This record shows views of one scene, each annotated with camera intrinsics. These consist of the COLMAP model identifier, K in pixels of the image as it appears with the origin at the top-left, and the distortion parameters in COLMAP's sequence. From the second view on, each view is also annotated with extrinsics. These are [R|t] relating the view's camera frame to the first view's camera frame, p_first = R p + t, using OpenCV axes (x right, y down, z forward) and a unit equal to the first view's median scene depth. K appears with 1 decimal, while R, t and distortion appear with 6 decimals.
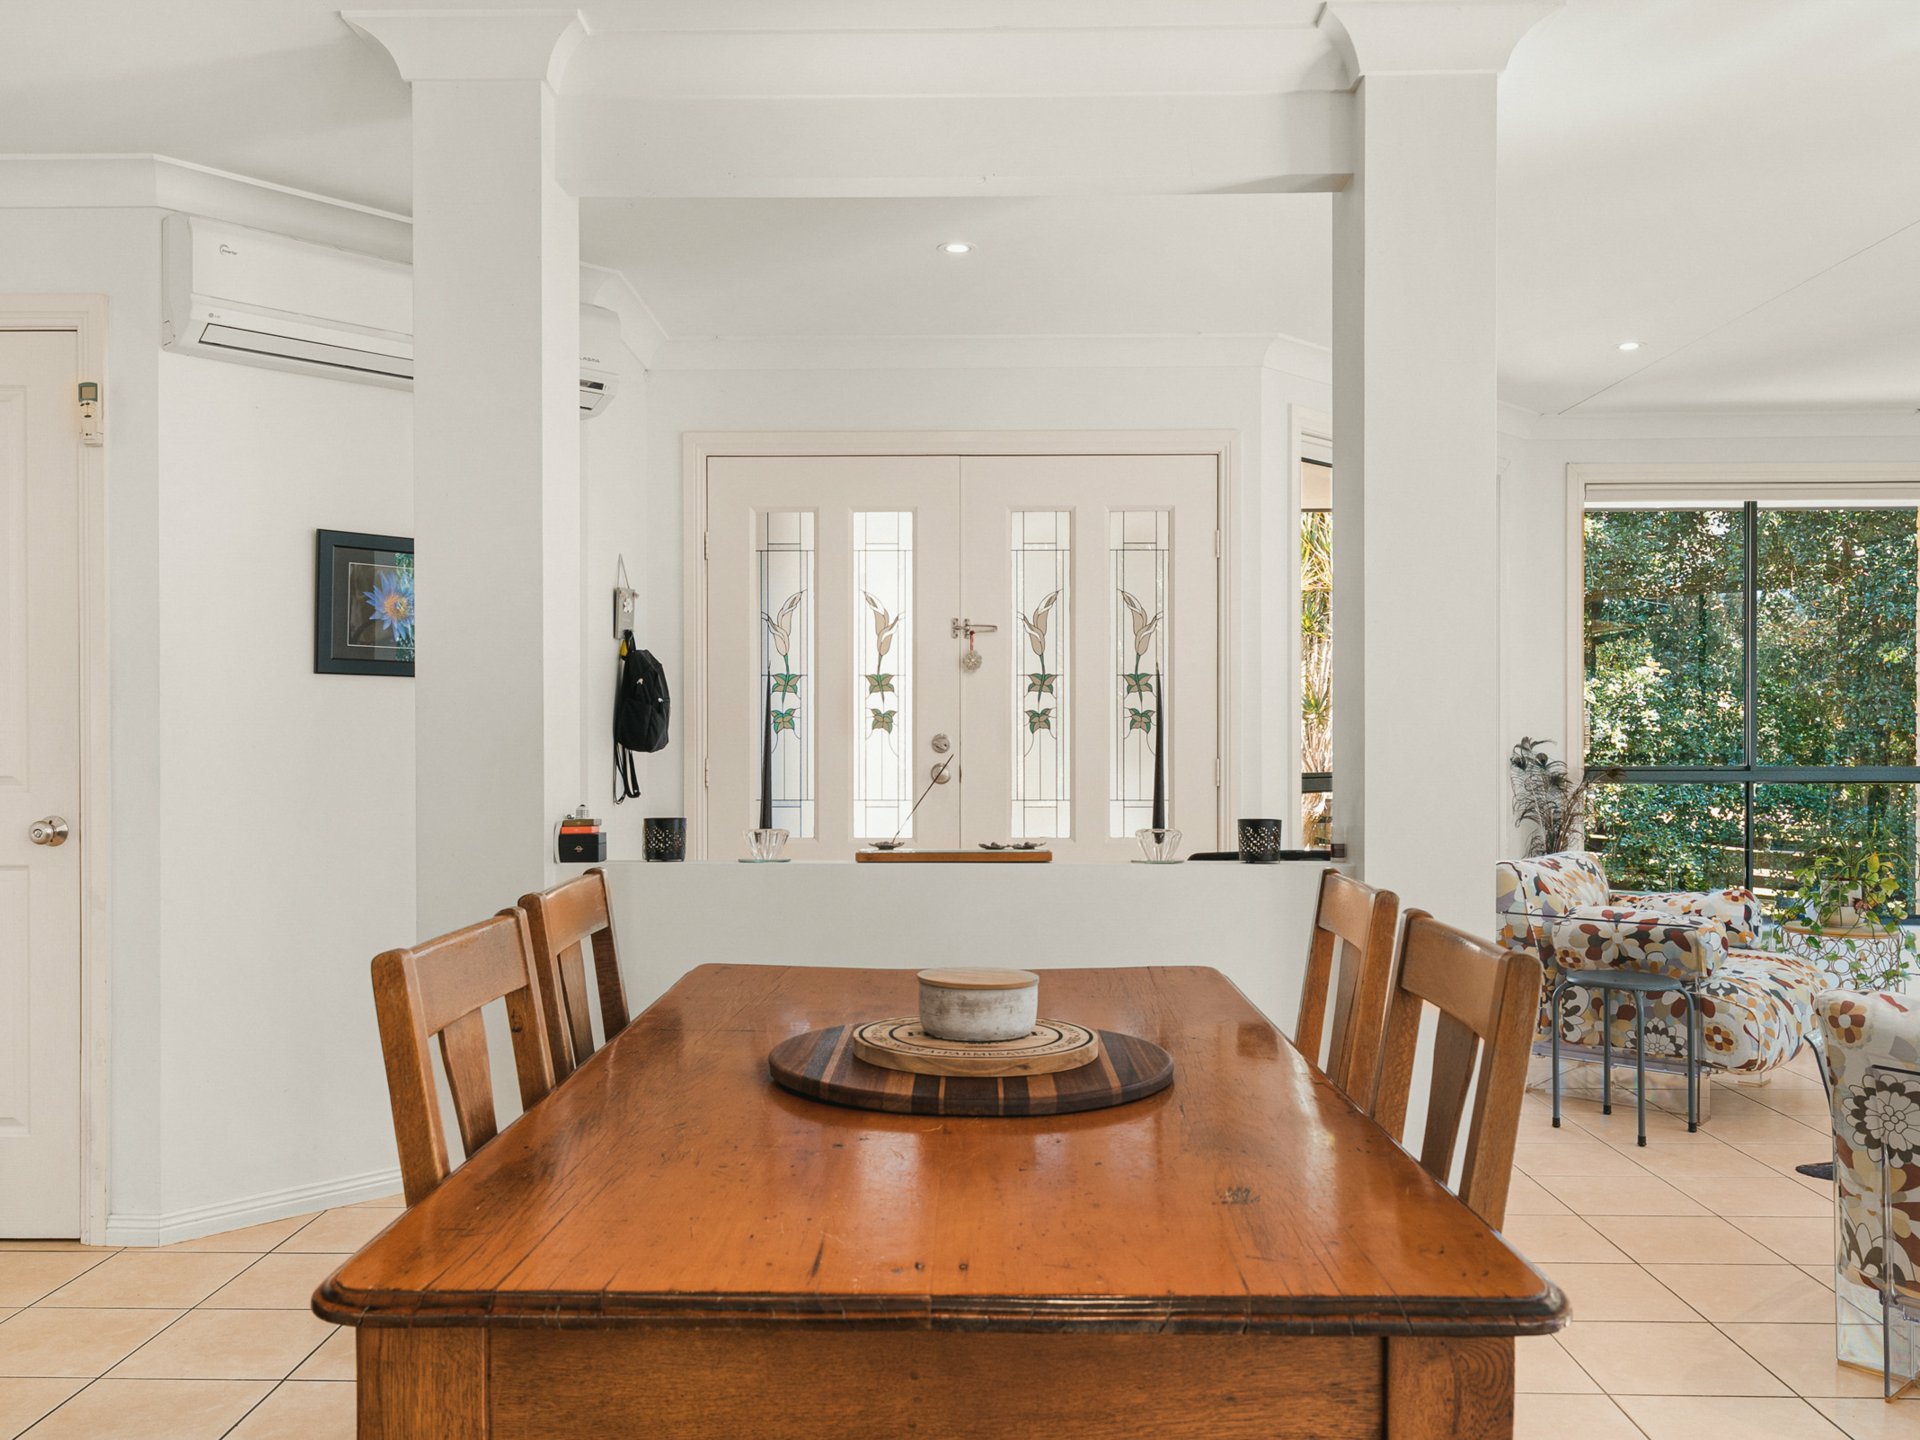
lens RADIAL K [[1519.5, 0, 958.4], [0, 1519.5, 728.4], [0, 0, 1]] dist [0.010265, 0.005708]
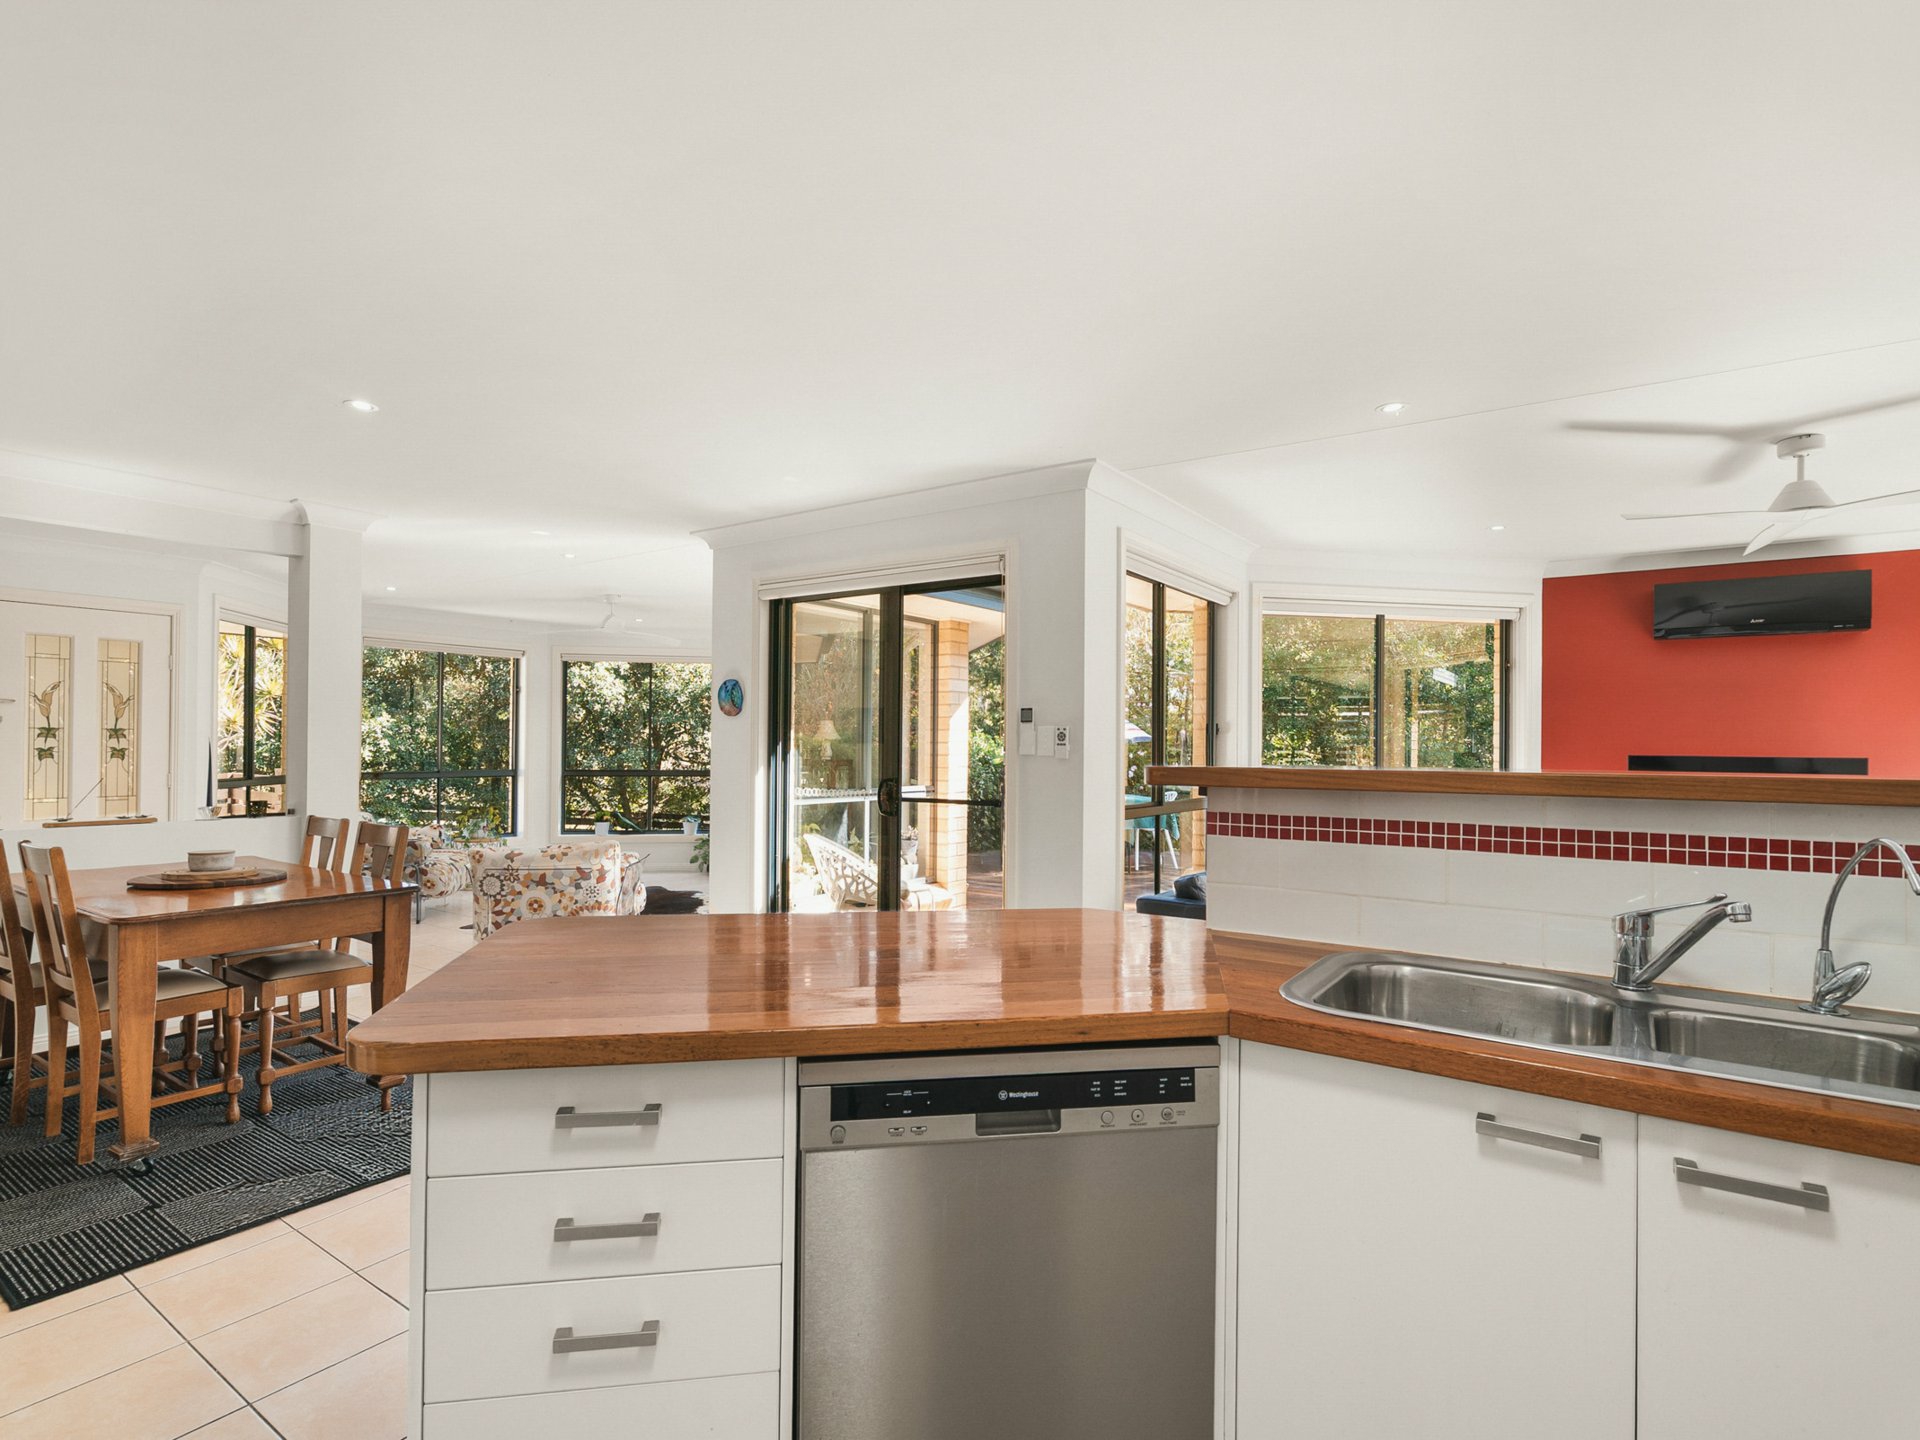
lens RADIAL K [[972.2, 0, 936.2], [0, 972.2, 746.5], [0, 0, 1]] dist [0.006455, 0.001441]
pose [[0.572485, 0.003795, 0.819907, -0.250620], [-0.010899, 0.999936, 0.002981, -0.024597], [-0.819843, -0.010643, 0.572490, -0.440768]]
